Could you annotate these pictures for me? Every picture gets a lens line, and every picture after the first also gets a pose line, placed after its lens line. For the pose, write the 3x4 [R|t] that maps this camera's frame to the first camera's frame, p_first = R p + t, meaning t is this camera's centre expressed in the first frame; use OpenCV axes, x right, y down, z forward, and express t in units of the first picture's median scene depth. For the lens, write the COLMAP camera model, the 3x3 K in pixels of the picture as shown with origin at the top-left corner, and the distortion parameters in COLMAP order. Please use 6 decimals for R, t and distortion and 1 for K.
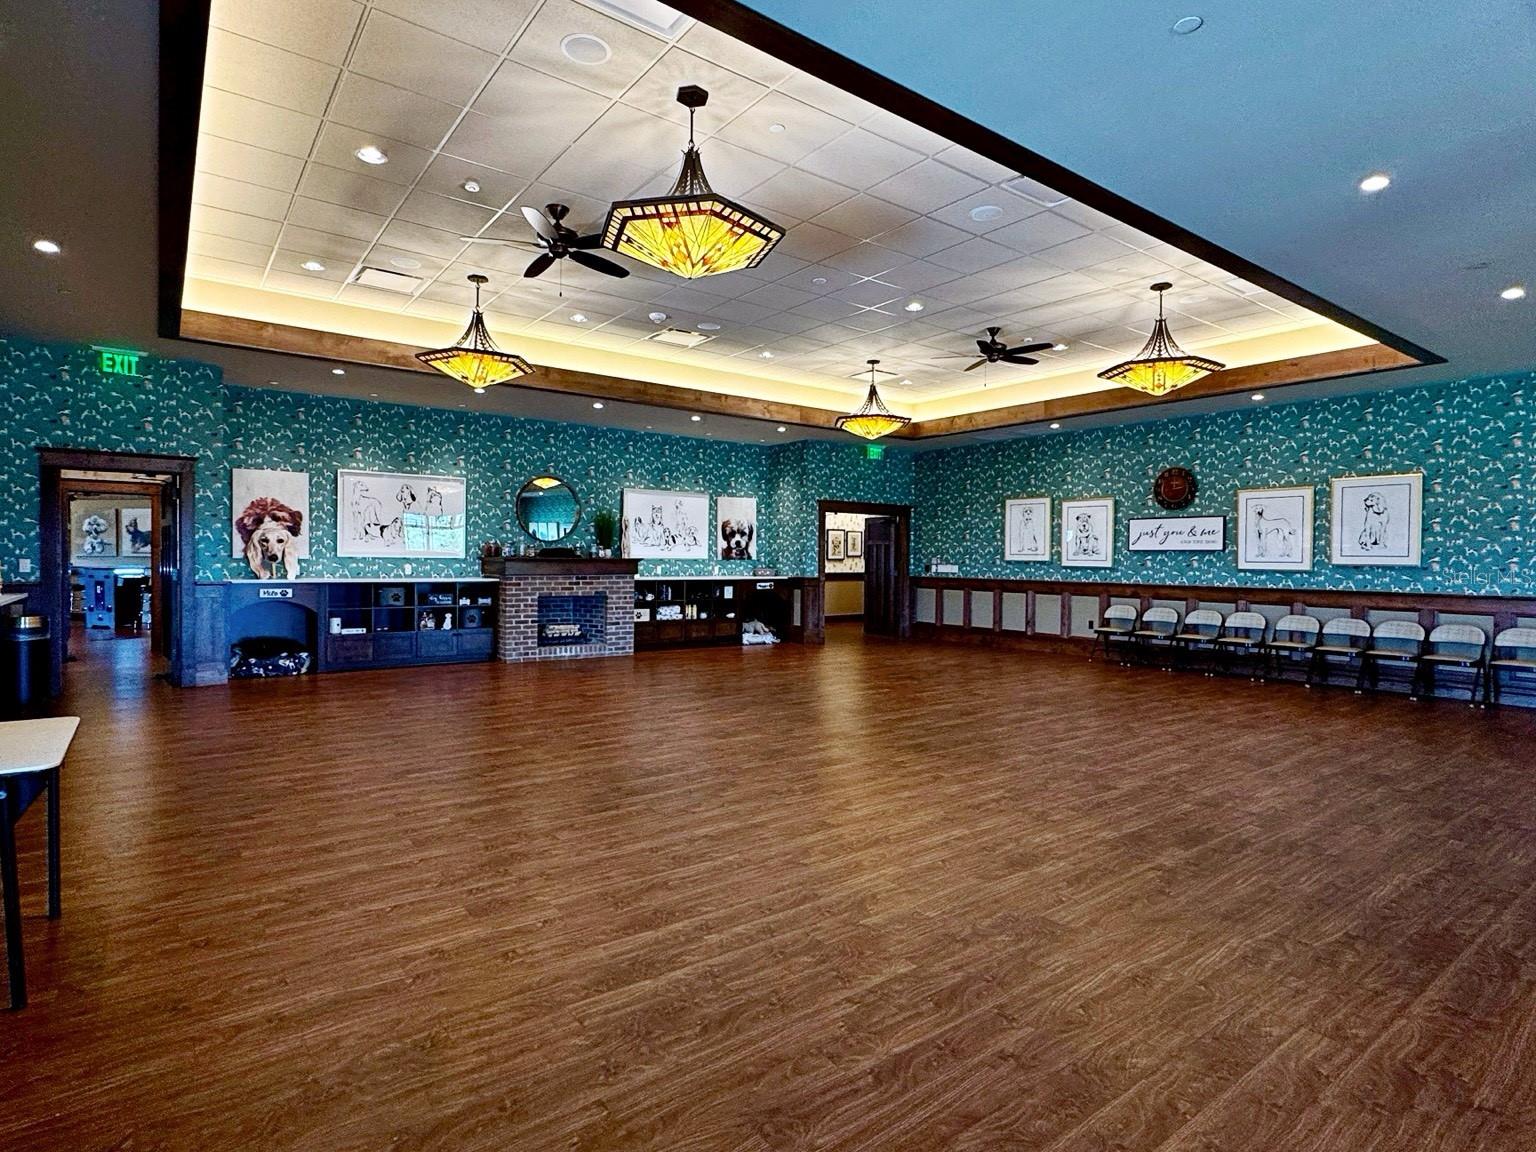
lens RADIAL K [[829.0, 0, 767.2], [0, 829.0, 567.3], [0, 0, 1]] dist [-0.002582, -0.000169]
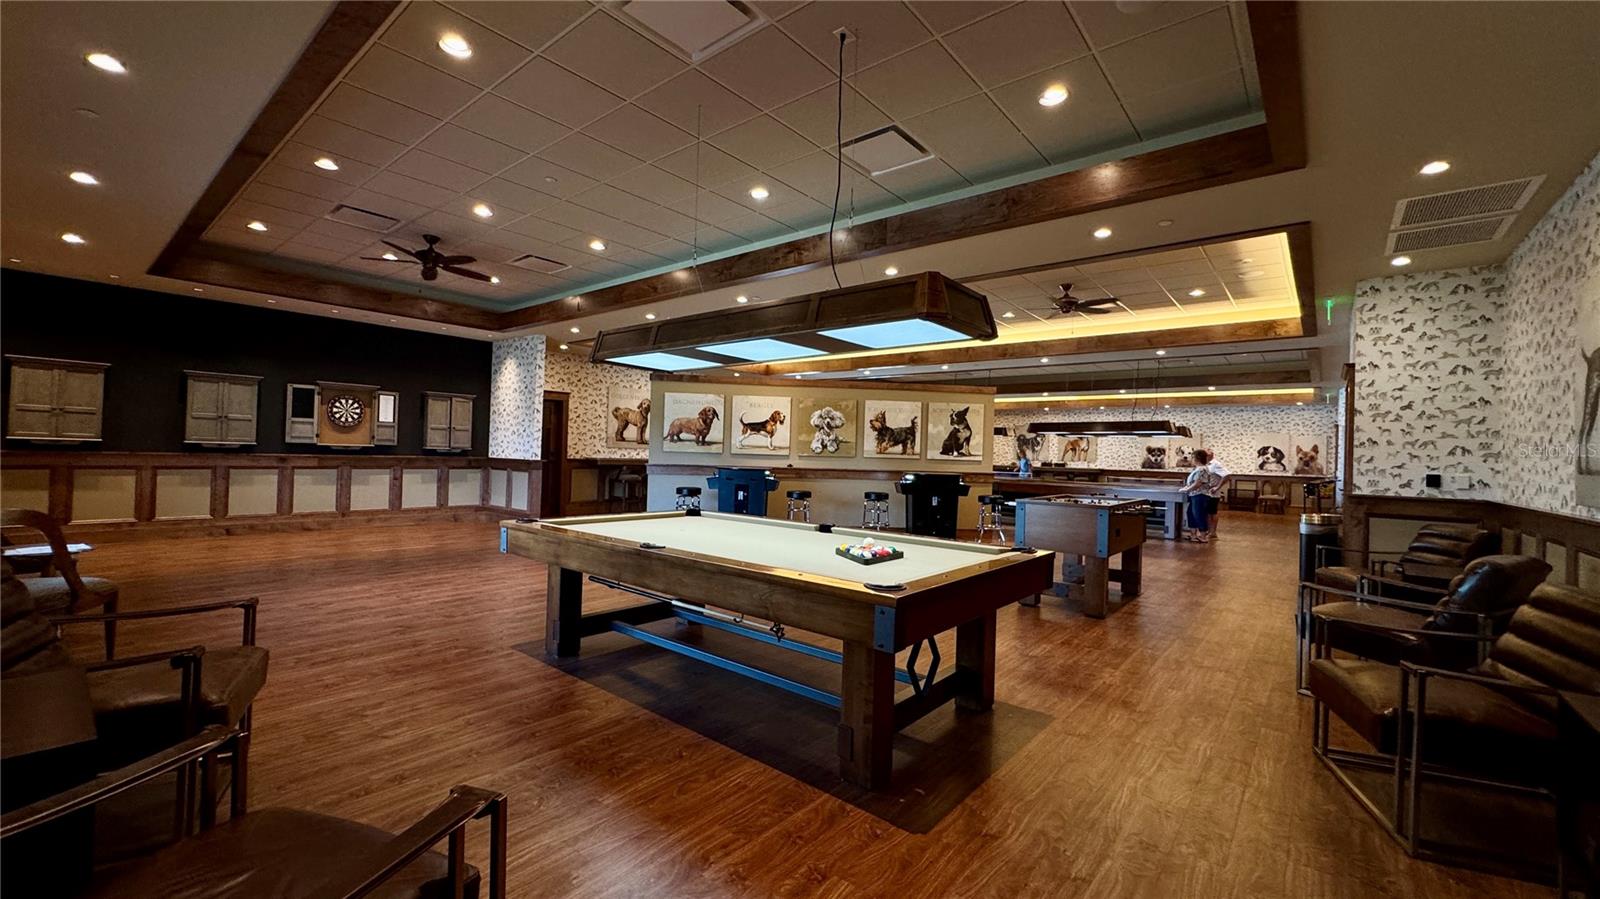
lens RADIAL K [[634.8, 0, 799.9], [0, 634.8, 447.0], [0, 0, 1]] dist [0.001124, 0.000021]
pose [[0.969390, 0.021067, 0.244620, -0.993926], [-0.014134, 0.999448, -0.030061, -0.003665], [-0.245119, 0.025684, 0.969153, 0.402263]]
